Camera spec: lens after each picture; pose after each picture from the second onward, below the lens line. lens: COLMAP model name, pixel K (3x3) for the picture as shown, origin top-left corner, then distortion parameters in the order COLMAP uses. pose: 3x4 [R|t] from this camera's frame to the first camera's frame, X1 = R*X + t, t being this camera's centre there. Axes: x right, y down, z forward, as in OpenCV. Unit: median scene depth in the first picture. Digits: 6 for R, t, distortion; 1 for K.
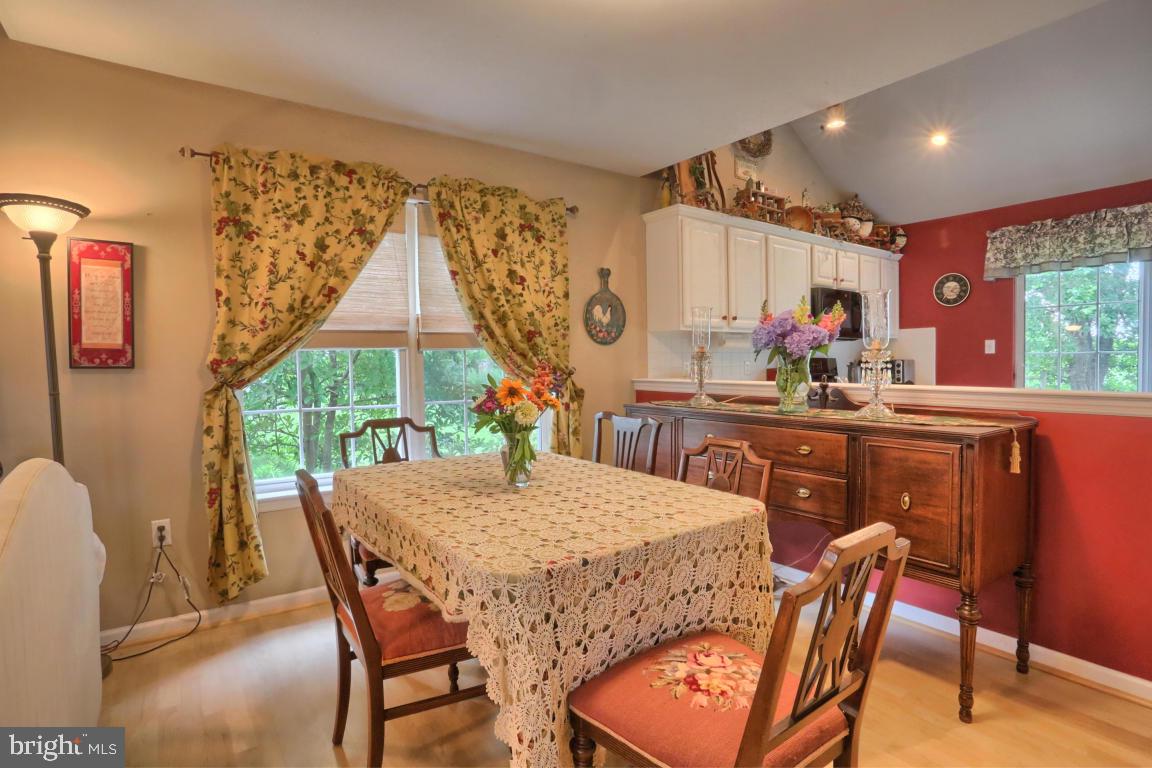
lens RADIAL K [[569.8, 0, 612.1], [0, 569.8, 382.5], [0, 0, 1]] dist [-0.039976, 0.019146]
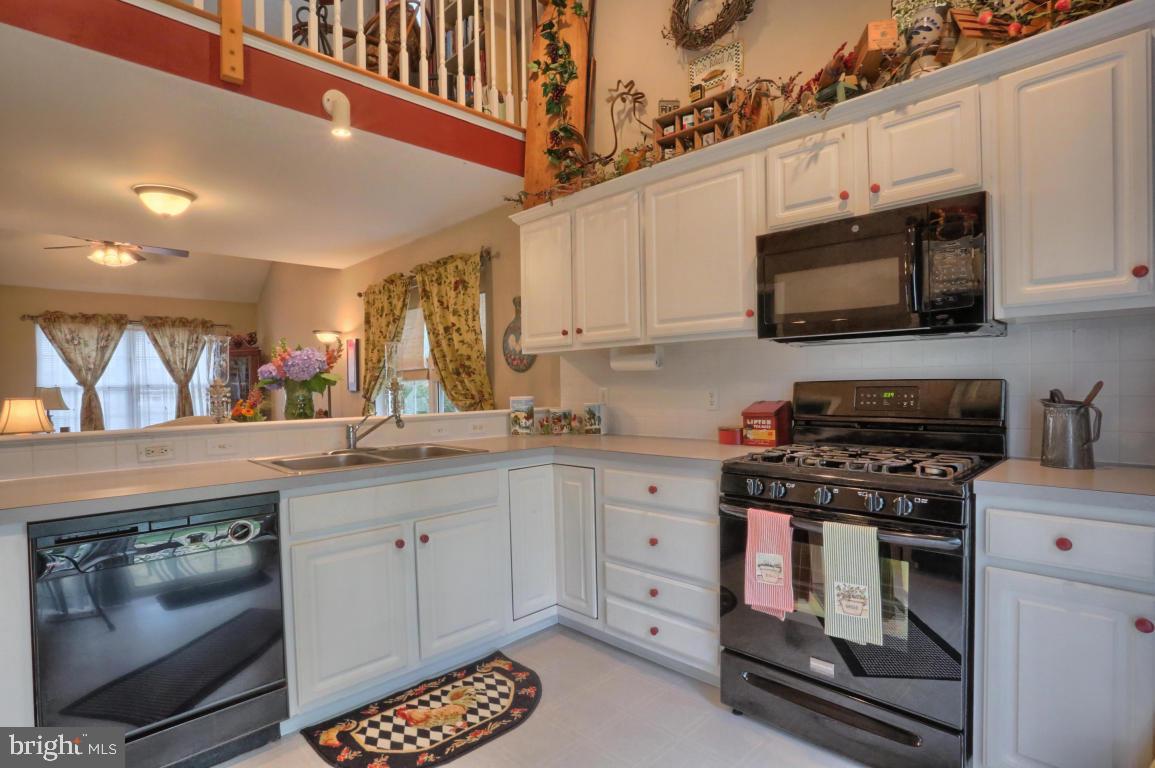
lens RADIAL K [[628.0, 0, 551.3], [0, 628.0, 397.3], [0, 0, 1]] dist [-0.022088, 0.005622]
pose [[0.062185, 0.026032, -0.997725, 1.265004], [-0.023719, 0.999416, 0.024598, -0.058174], [0.997783, 0.022135, 0.062766, 1.130199]]
